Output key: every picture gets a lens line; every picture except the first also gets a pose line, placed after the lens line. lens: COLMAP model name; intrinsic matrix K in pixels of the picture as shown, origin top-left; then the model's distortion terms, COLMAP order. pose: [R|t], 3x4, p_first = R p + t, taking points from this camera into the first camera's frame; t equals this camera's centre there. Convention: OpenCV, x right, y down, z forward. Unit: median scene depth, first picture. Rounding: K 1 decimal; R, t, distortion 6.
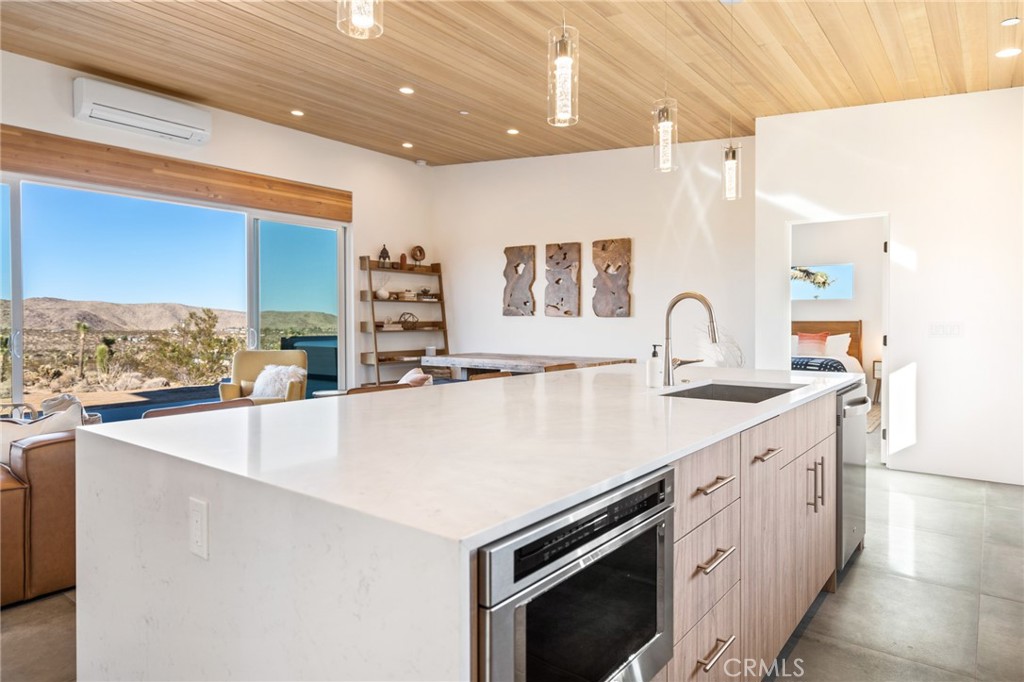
lens RADIAL K [[663.9, 0, 506.1], [0, 663.9, 322.7], [0, 0, 1]] dist [0.013289, -0.007210]
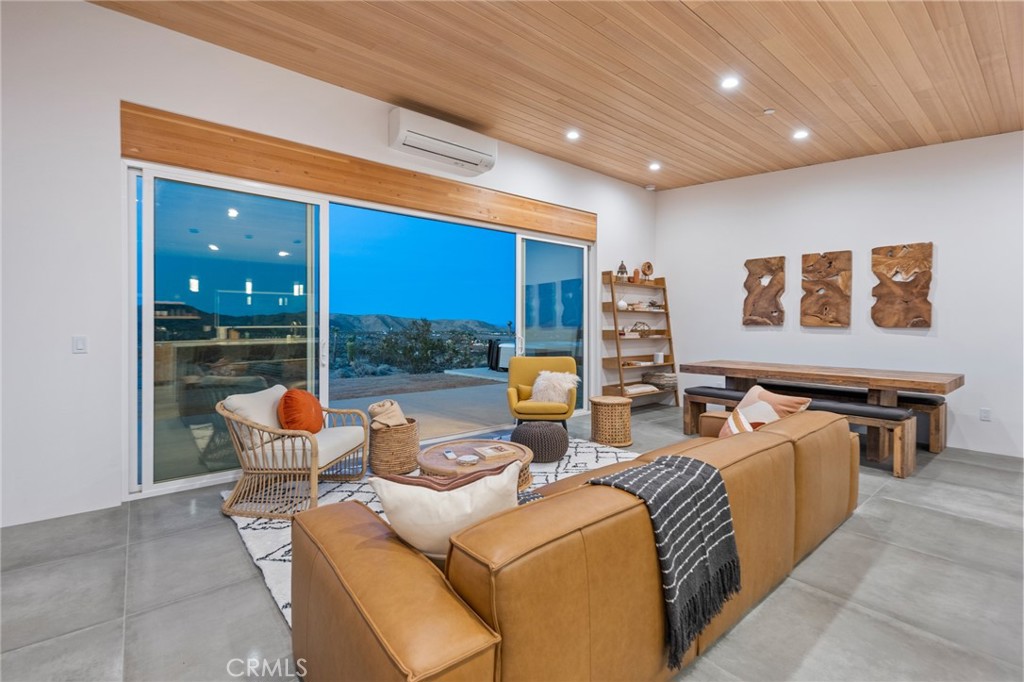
lens RADIAL K [[456.6, 0, 514.3], [0, 456.6, 332.6], [0, 0, 1]] dist [0.001598, -0.000603]
pose [[0.980884, 0.005636, -0.194511, -0.220225], [-0.003636, 0.999937, 0.010637, -0.005039], [0.194559, -0.009727, 0.980843, 0.218826]]
